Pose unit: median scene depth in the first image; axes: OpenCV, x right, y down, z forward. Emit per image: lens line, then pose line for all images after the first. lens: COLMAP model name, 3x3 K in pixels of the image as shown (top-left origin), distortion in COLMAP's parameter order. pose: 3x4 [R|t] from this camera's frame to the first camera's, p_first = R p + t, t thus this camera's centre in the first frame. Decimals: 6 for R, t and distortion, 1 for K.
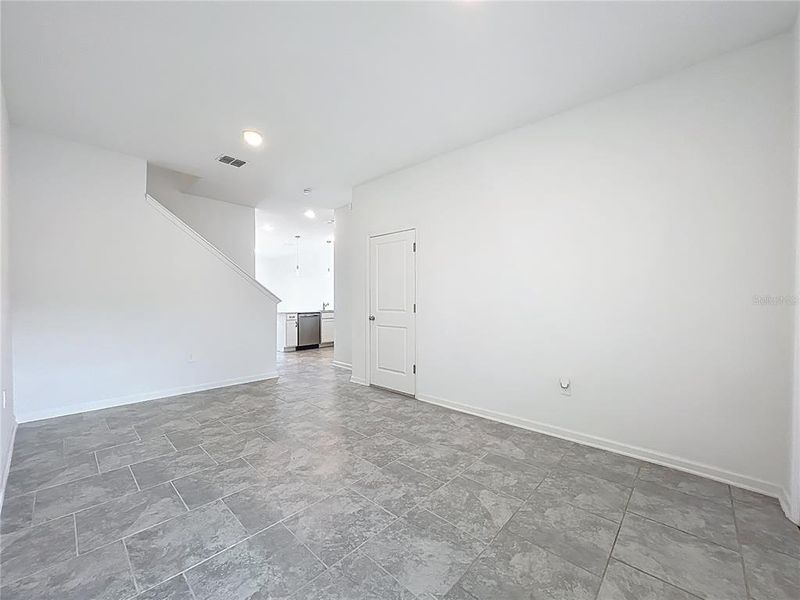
lens RADIAL K [[323.3, 0, 398.6], [0, 323.3, 302.4], [0, 0, 1]] dist [0.000714, -0.000772]
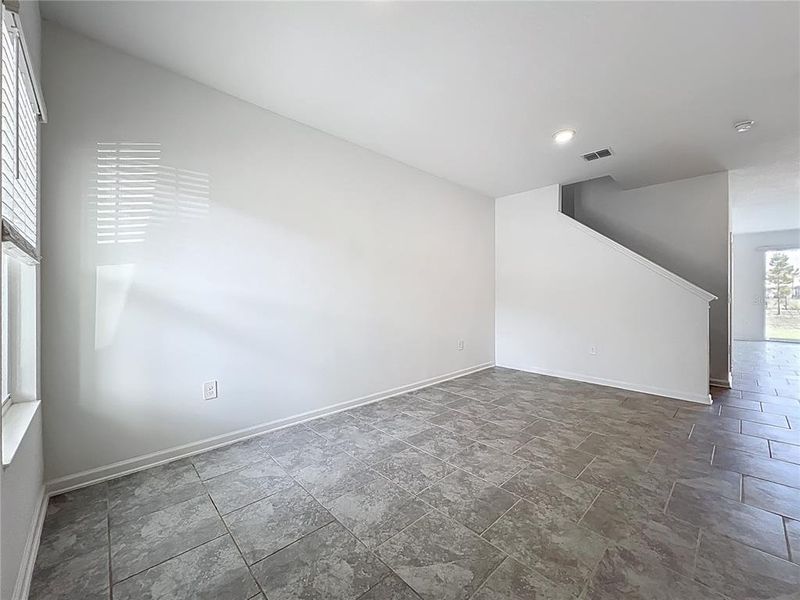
lens RADIAL K [[323.3, 0, 397.5], [0, 323.3, 295.9], [0, 0, 1]] dist [0.000714, -0.000772]
pose [[-0.073415, -0.000236, -0.997301, 0.663618], [-0.008913, 0.999960, 0.000419, -0.004806], [0.997262, 0.008920, -0.073414, 0.616280]]
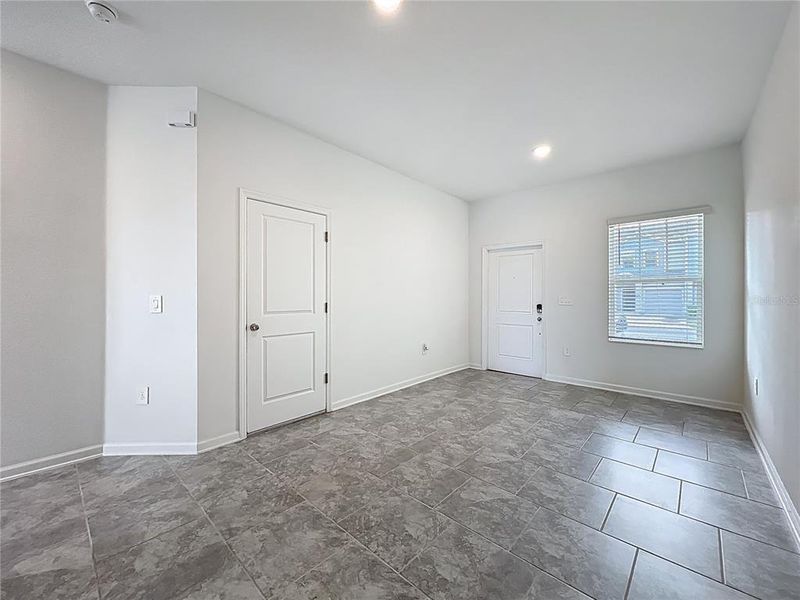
lens RADIAL K [[323.3, 0, 397.3], [0, 323.3, 296.2], [0, 0, 1]] dist [0.000714, -0.000772]
pose [[-0.004016, -0.001862, 0.999990, -1.090349], [0.007170, 0.999973, 0.001891, -0.016573], [-0.999966, 0.007178, -0.004003, 1.093216]]
